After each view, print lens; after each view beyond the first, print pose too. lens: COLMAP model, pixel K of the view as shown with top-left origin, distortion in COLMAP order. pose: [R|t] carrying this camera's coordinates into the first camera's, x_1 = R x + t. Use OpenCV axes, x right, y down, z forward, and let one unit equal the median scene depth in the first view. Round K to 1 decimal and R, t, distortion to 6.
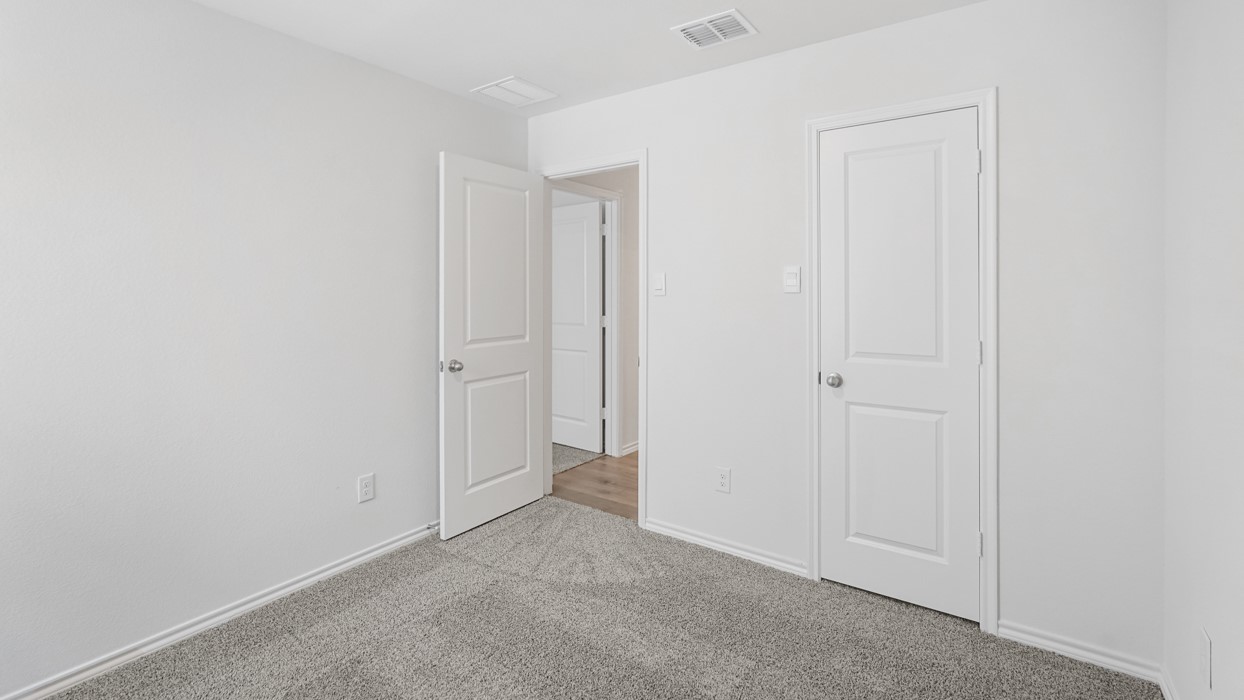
lens RADIAL K [[554.9, 0, 622.5], [0, 554.9, 289.4], [0, 0, 1]] dist [-0.016252, 0.008605]
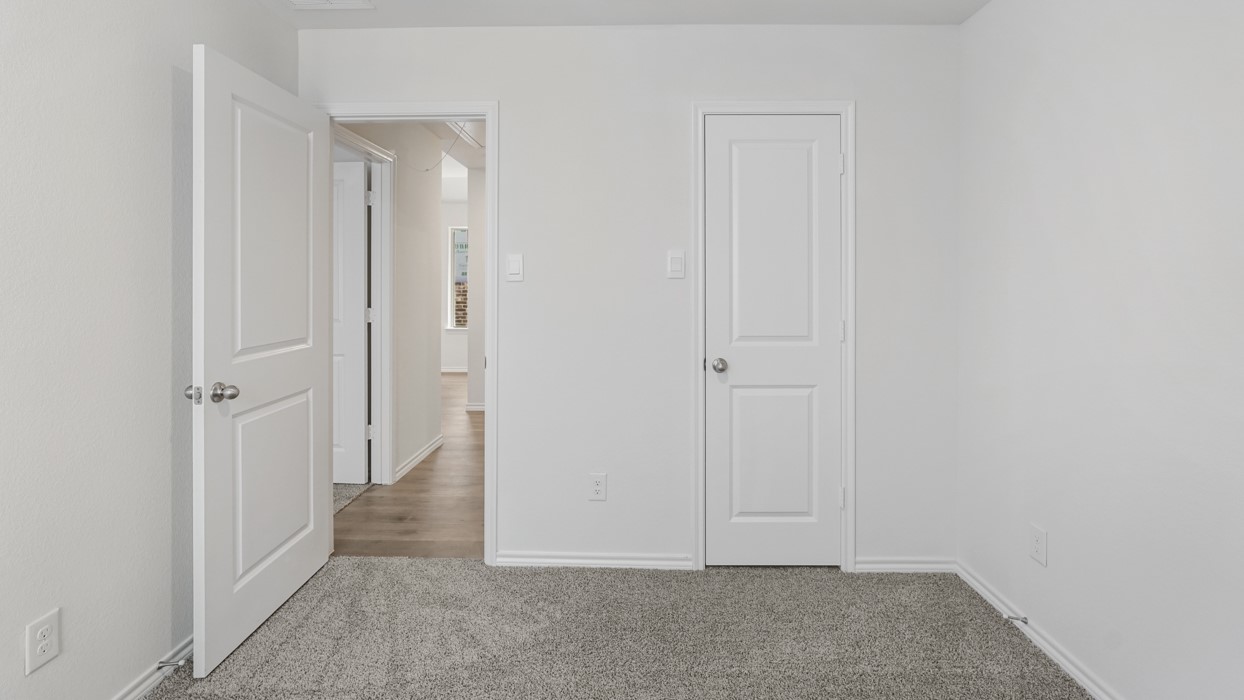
lens RADIAL K [[557.5, 0, 623.0], [0, 557.5, 281.9], [0, 0, 1]] dist [-0.018588, 0.009062]
pose [[0.823476, 0.003161, 0.567342, -0.289962], [-0.005871, 0.999978, 0.002950, 0.009377], [-0.567320, -0.005760, 0.823477, 0.233748]]
